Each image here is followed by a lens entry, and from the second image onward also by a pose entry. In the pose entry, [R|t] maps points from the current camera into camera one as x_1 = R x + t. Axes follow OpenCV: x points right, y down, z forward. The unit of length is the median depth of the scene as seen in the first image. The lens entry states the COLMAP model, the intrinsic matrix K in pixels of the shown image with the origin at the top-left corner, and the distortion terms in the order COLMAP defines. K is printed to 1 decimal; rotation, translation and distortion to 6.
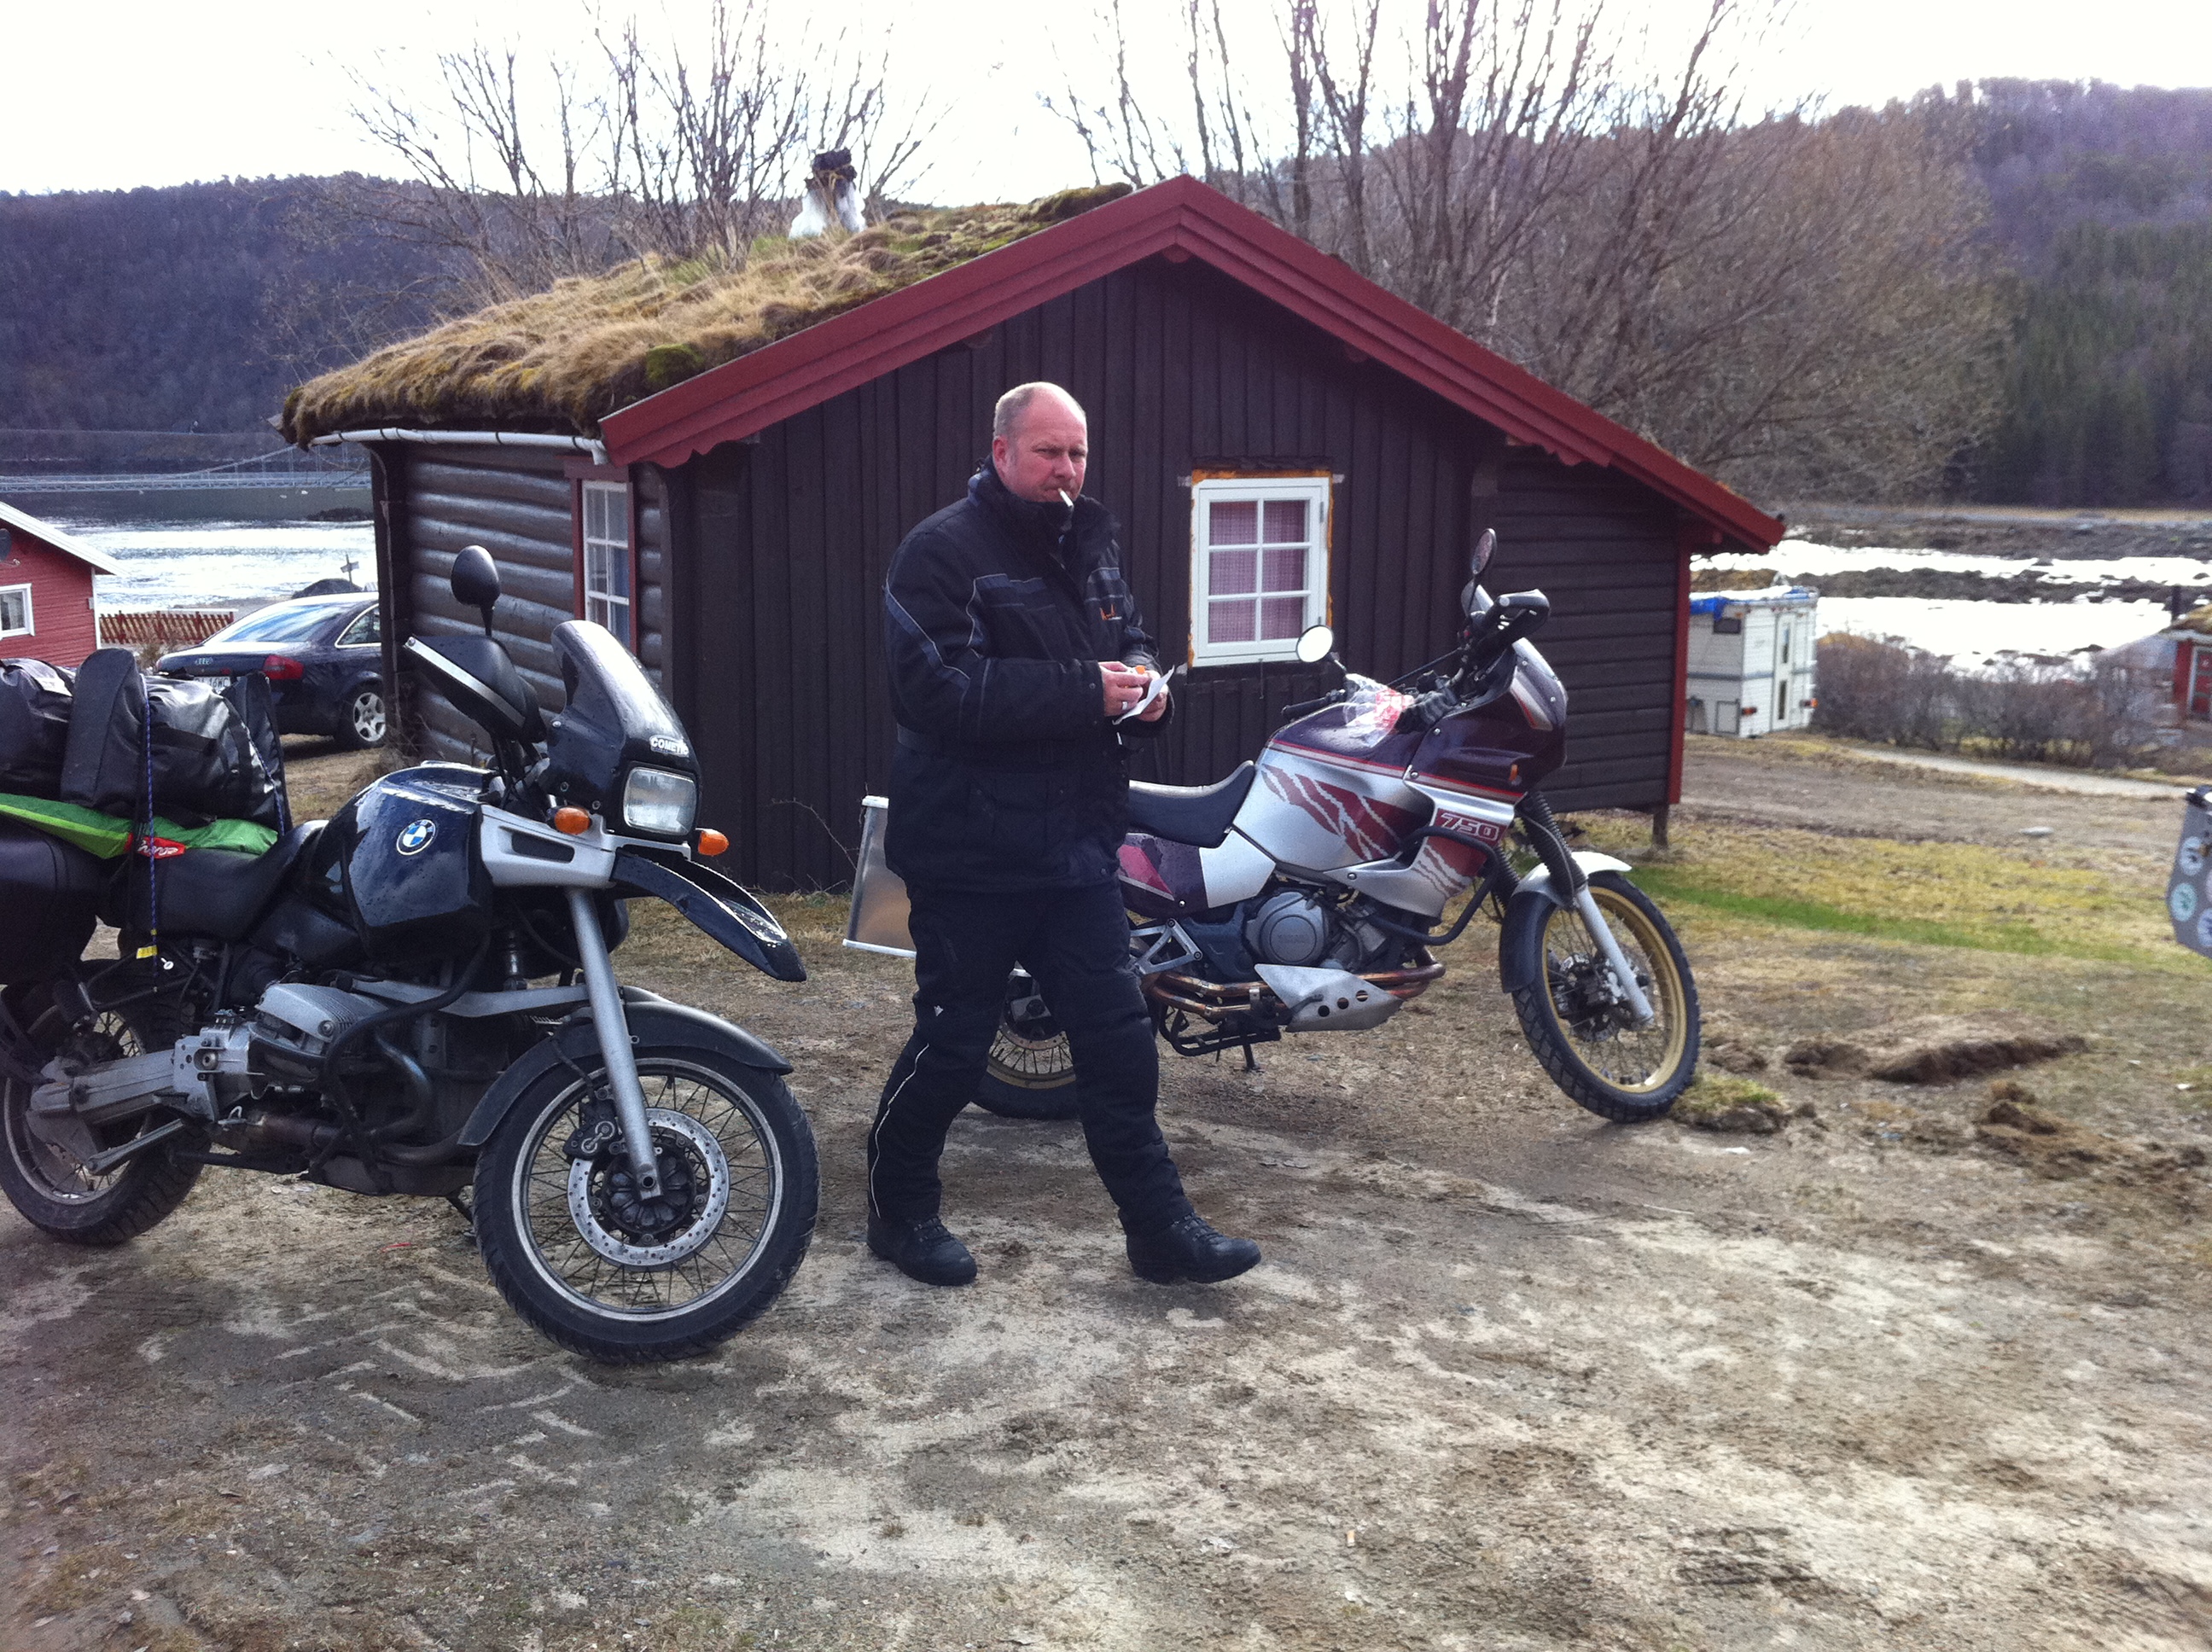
lens RADIAL K [[2012.7, 0, 1113.6], [0, 2012.7, 830.6], [0, 0, 1]] dist [-0.010389, -0.126073]
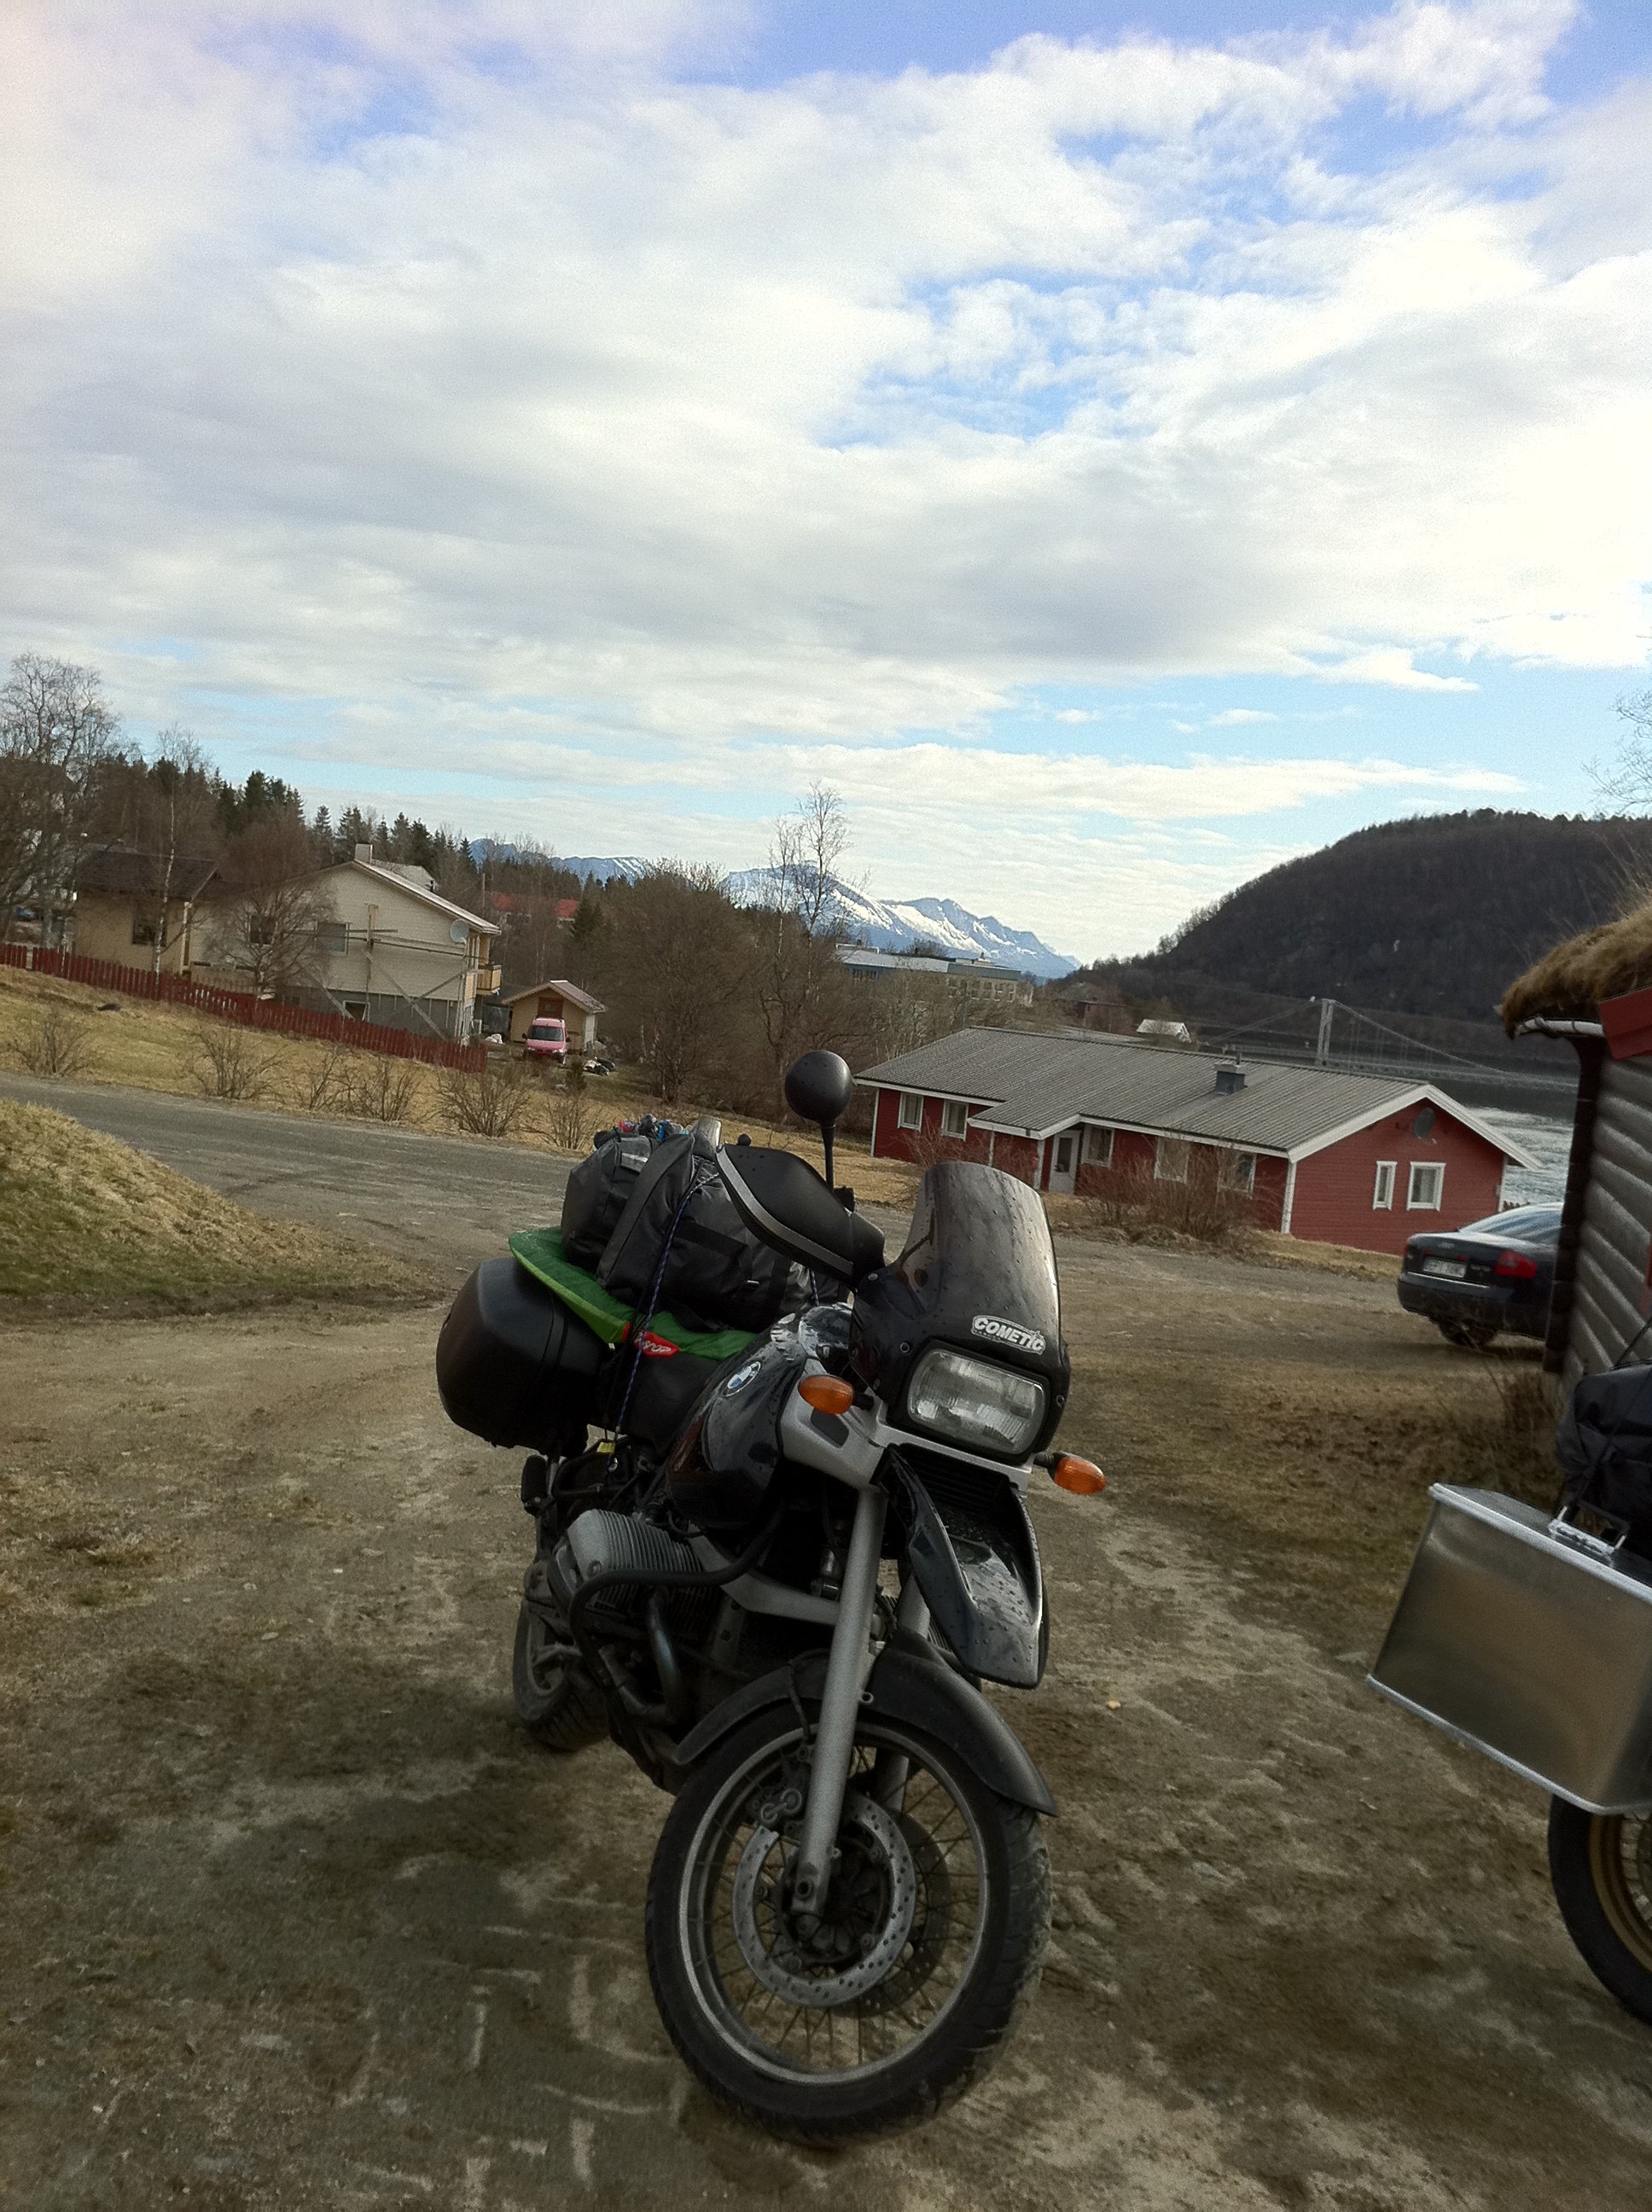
lens RADIAL K [[2012.7, 0, 915.9], [0, 2012.7, 1080.5], [0, 0, 1]] dist [-0.010389, -0.126073]
pose [[0.693747, 0.094643, -0.713973, 0.293466], [-0.225244, 0.970112, -0.090266, -0.058151], [0.684091, 0.223440, 0.694330, 0.425883]]
